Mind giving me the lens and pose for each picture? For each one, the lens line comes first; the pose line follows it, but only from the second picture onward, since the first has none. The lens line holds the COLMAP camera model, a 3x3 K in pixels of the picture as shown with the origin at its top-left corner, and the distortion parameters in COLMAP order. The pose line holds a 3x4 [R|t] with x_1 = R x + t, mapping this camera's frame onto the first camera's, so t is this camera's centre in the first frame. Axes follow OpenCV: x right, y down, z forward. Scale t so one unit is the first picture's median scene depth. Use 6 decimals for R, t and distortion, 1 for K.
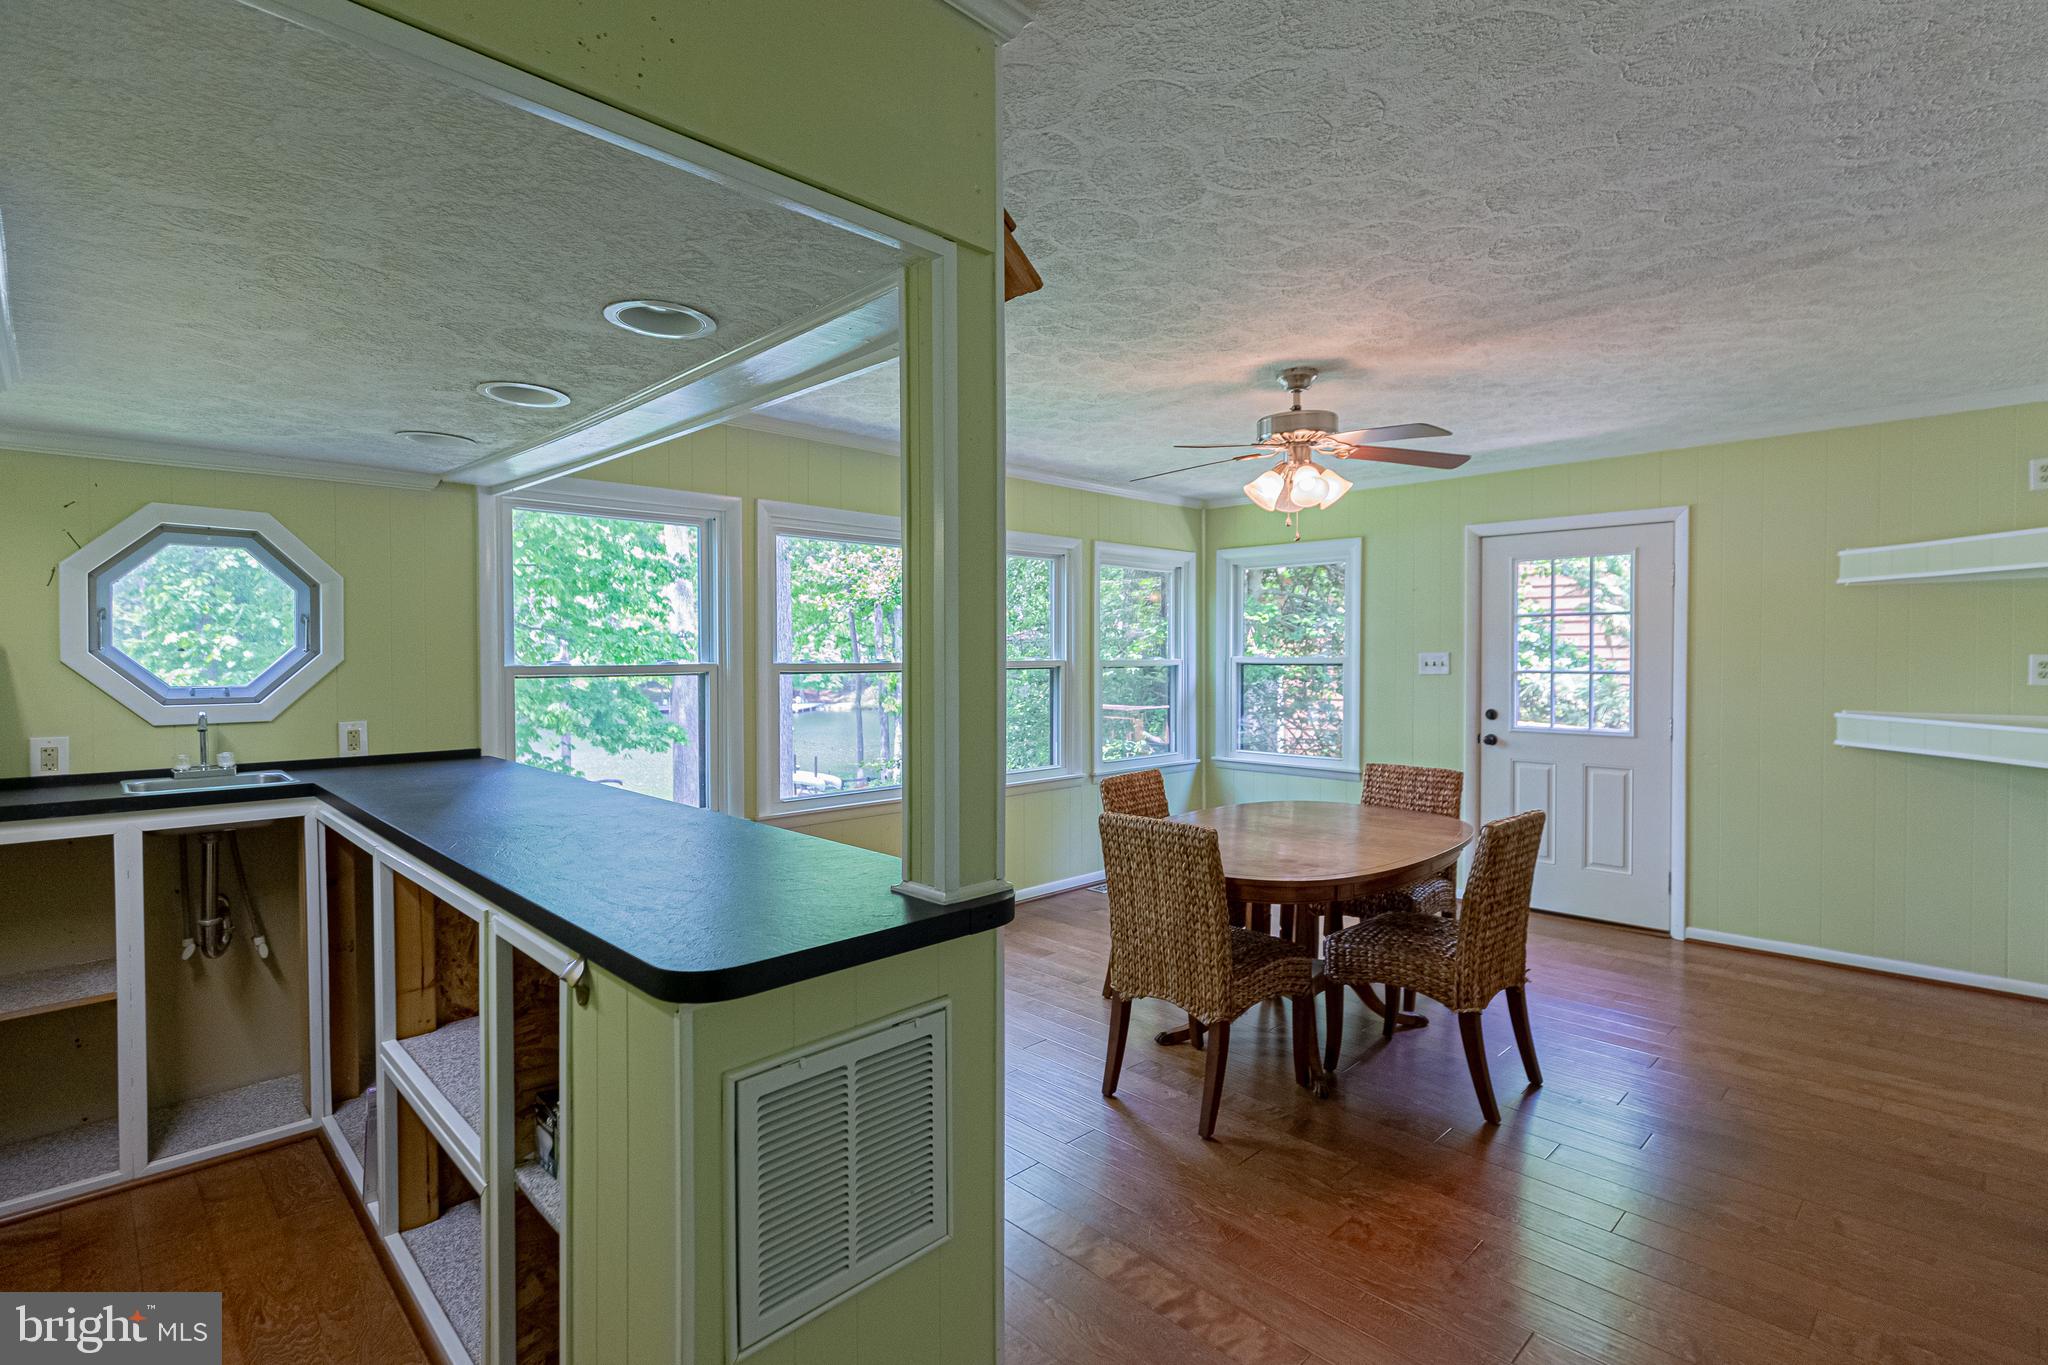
lens RADIAL K [[980.0, 0, 1034.2], [0, 980.0, 667.8], [0, 0, 1]] dist [0.002281, 0.000183]
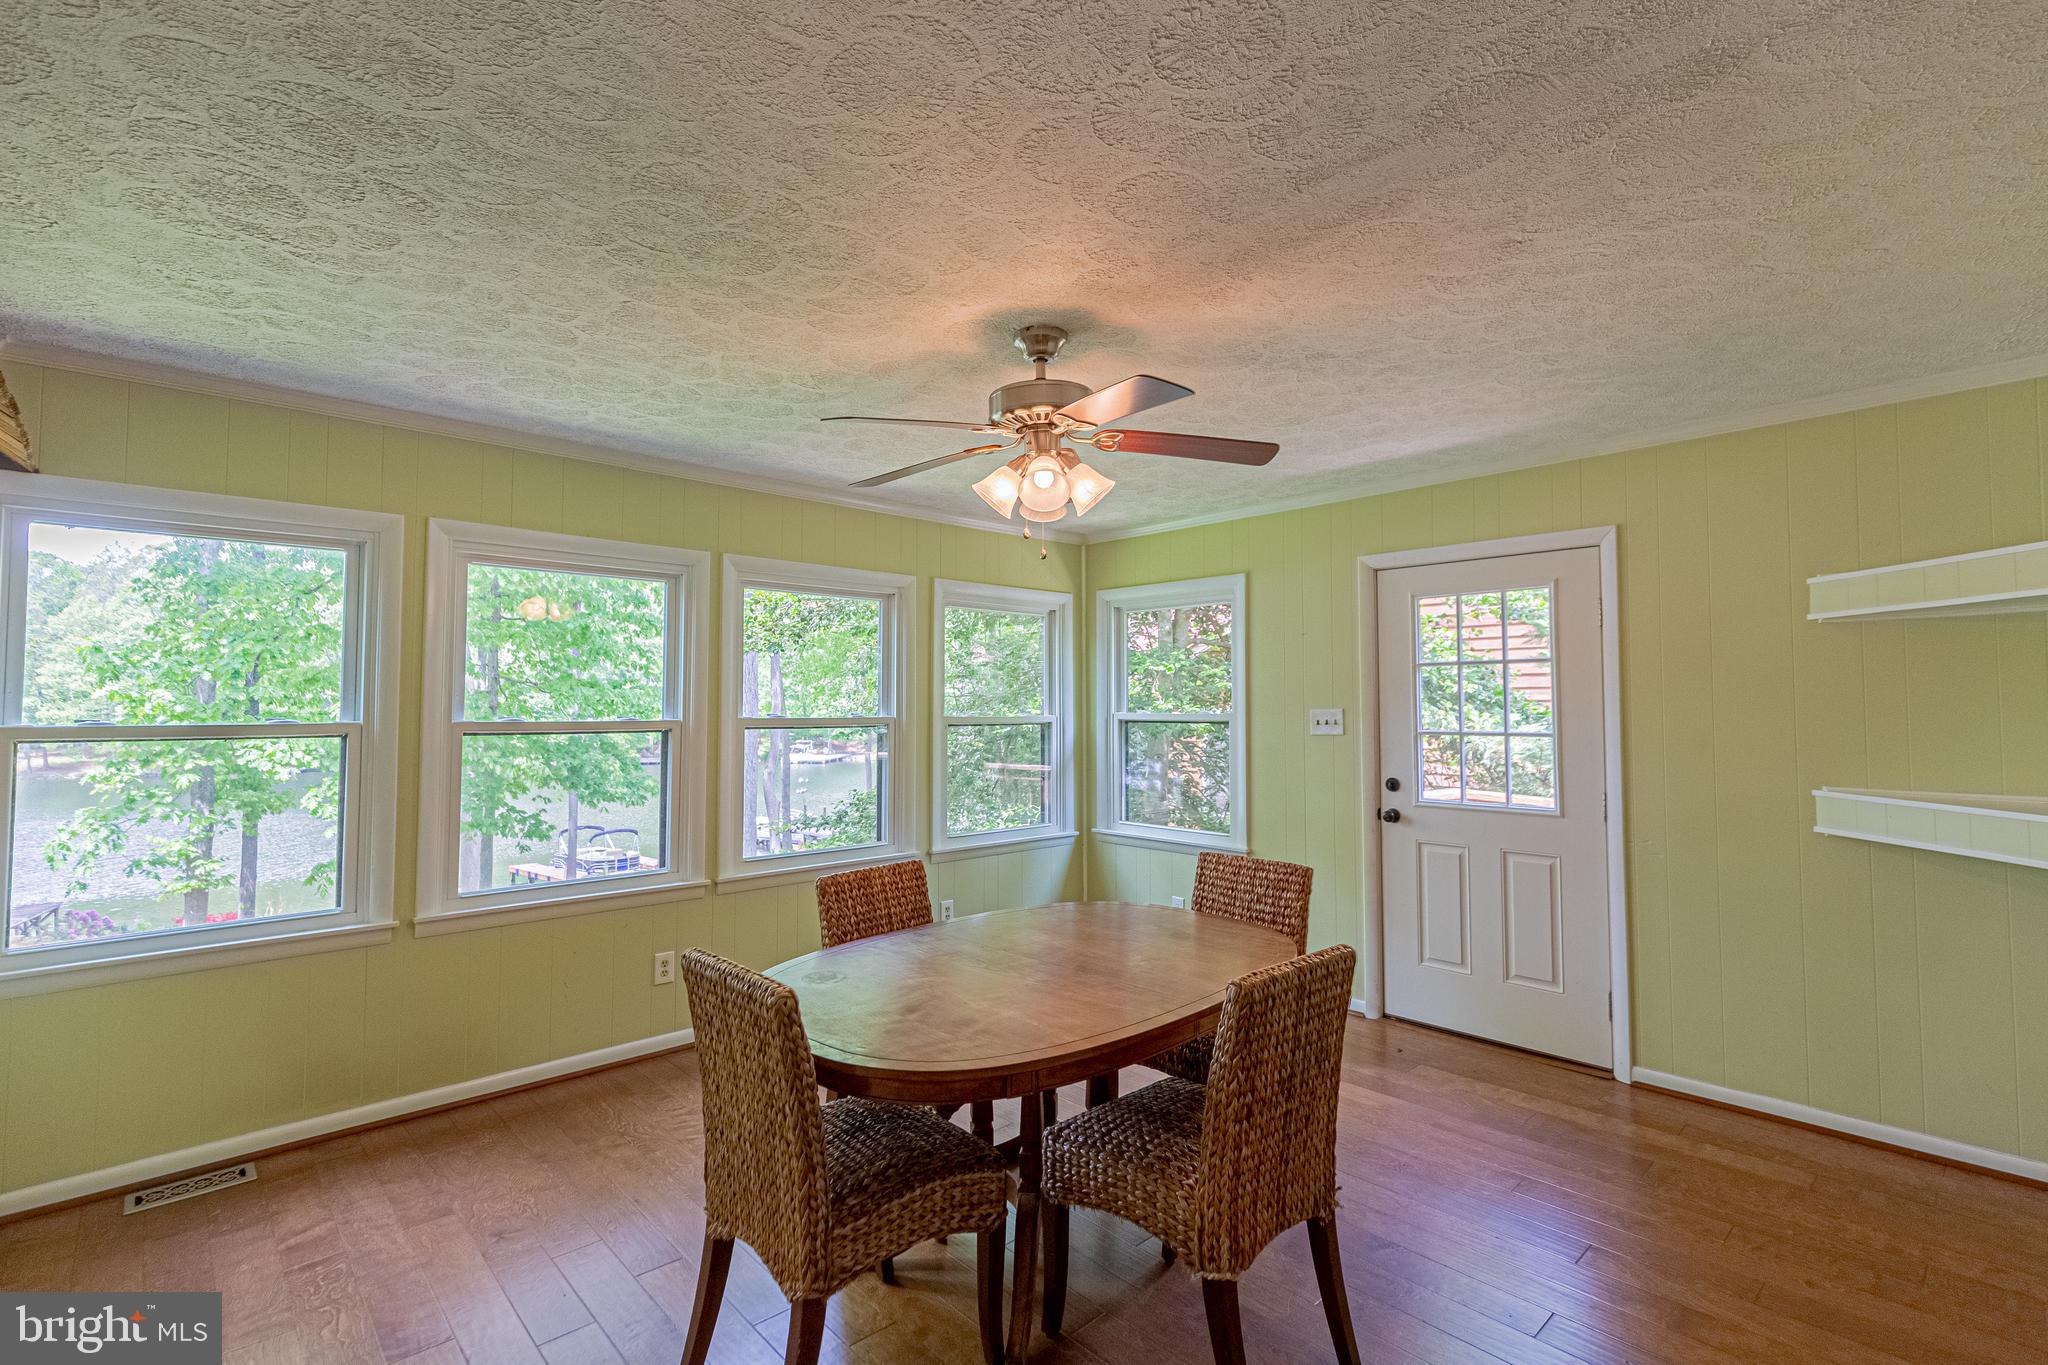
lens RADIAL K [[942.7, 0, 1030.0], [0, 942.7, 663.8], [0, 0, 1]] dist [0.004424, -0.000426]
pose [[0.999553, -0.000424, -0.029891, 0.231390], [-0.001355, 0.998228, -0.059491, -0.007040], [0.029863, 0.059505, 0.997781, 0.245246]]
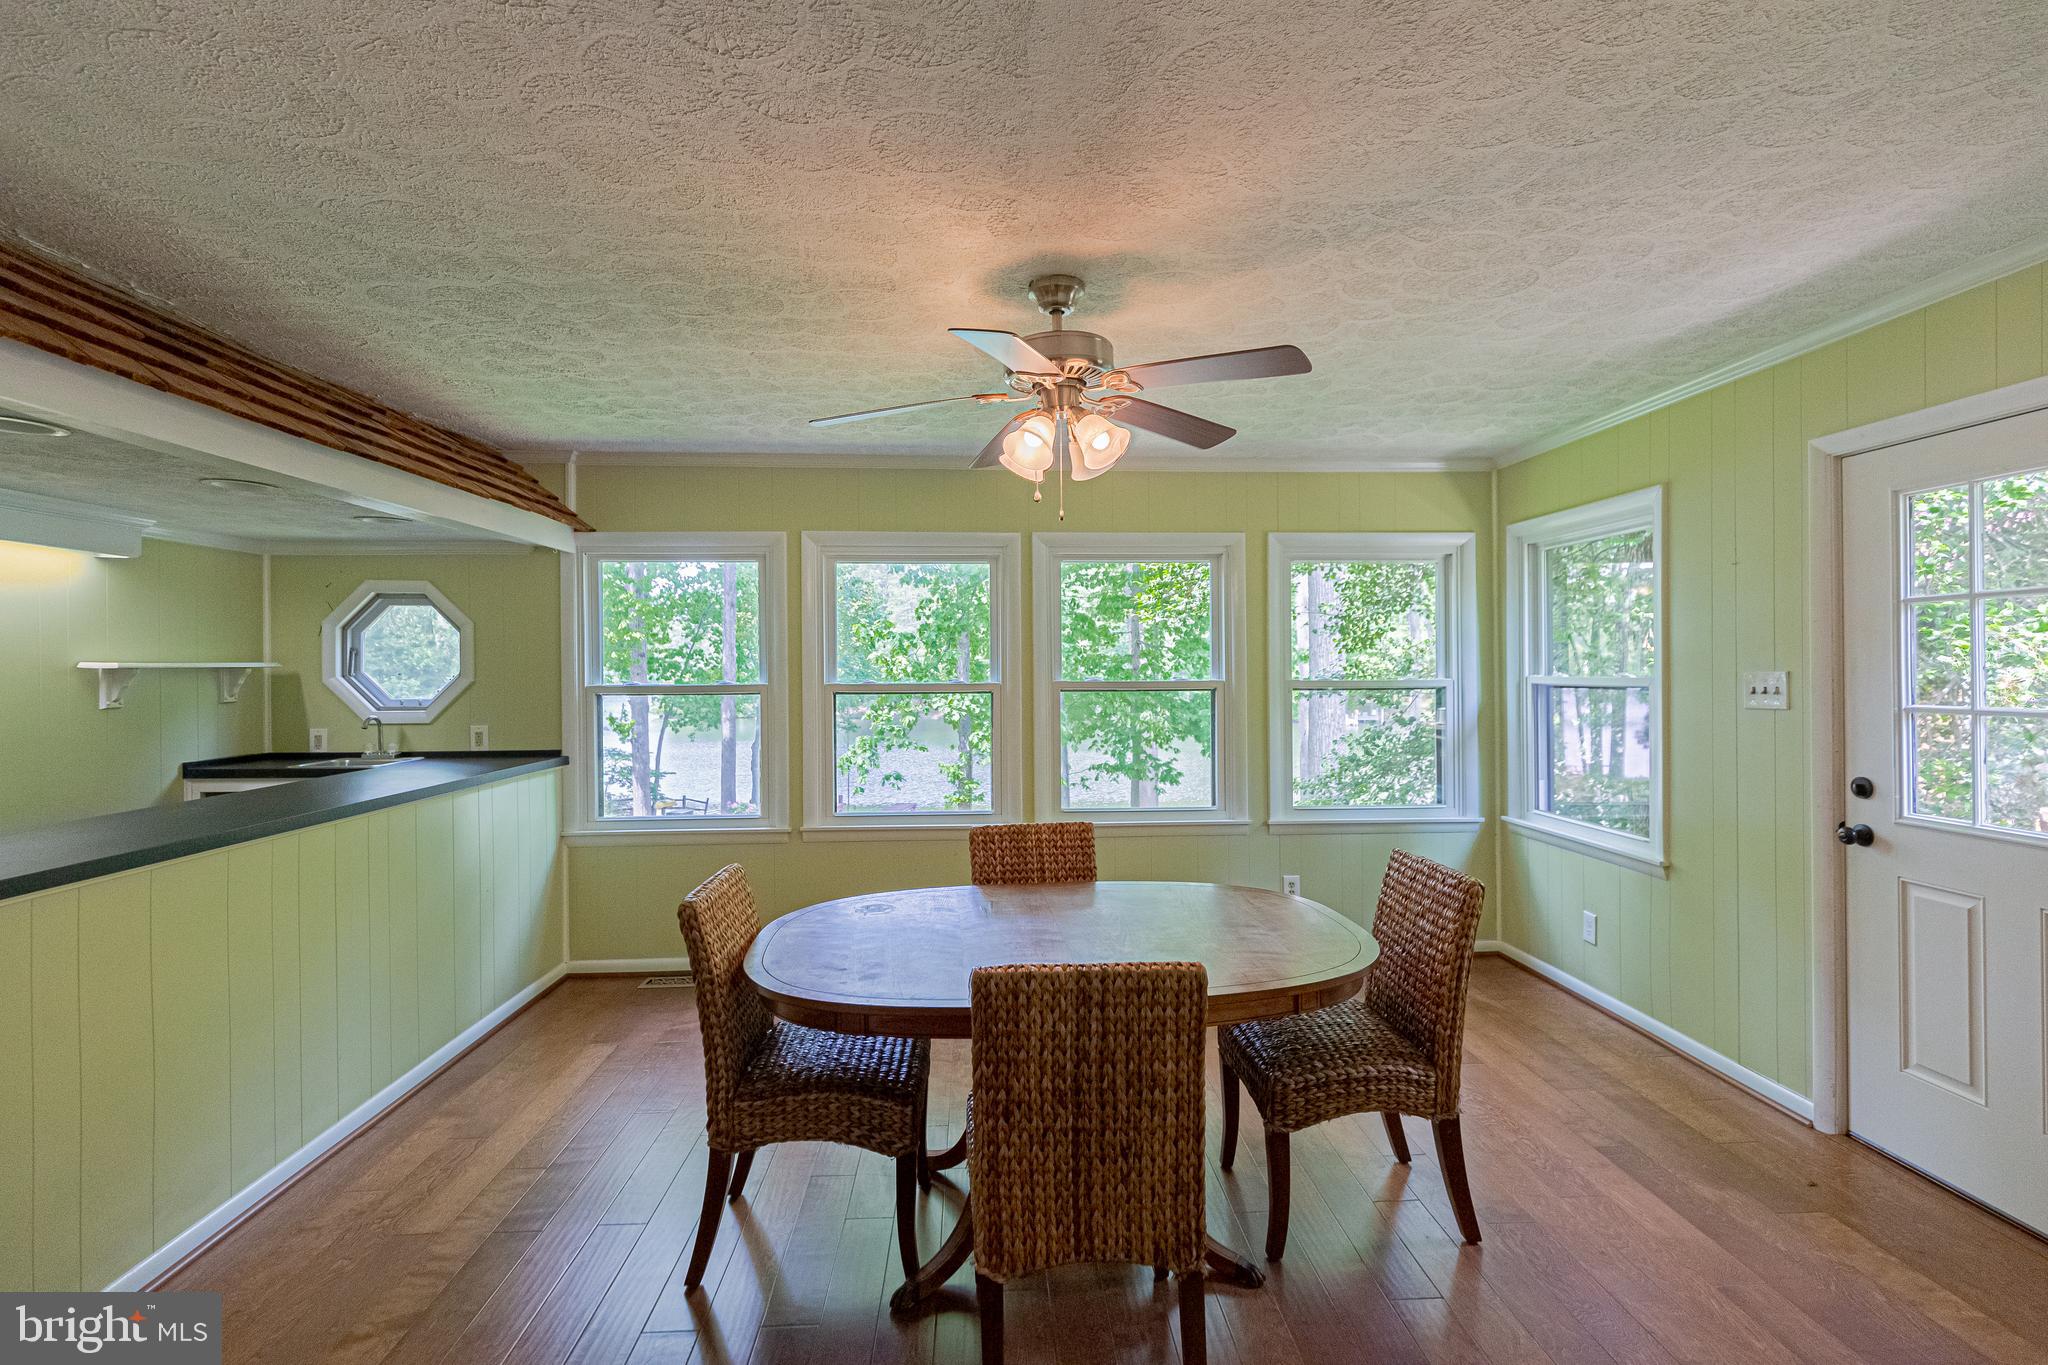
lens RADIAL K [[941.9, 0, 1025.9], [0, 941.9, 671.2], [0, 0, 1]] dist [0.004937, 0.000049]
pose [[0.745871, -0.001204, -0.666089, 0.582517], [-0.003767, 0.999975, -0.006026, -0.013225], [0.666079, 0.007004, 0.745848, 0.390952]]
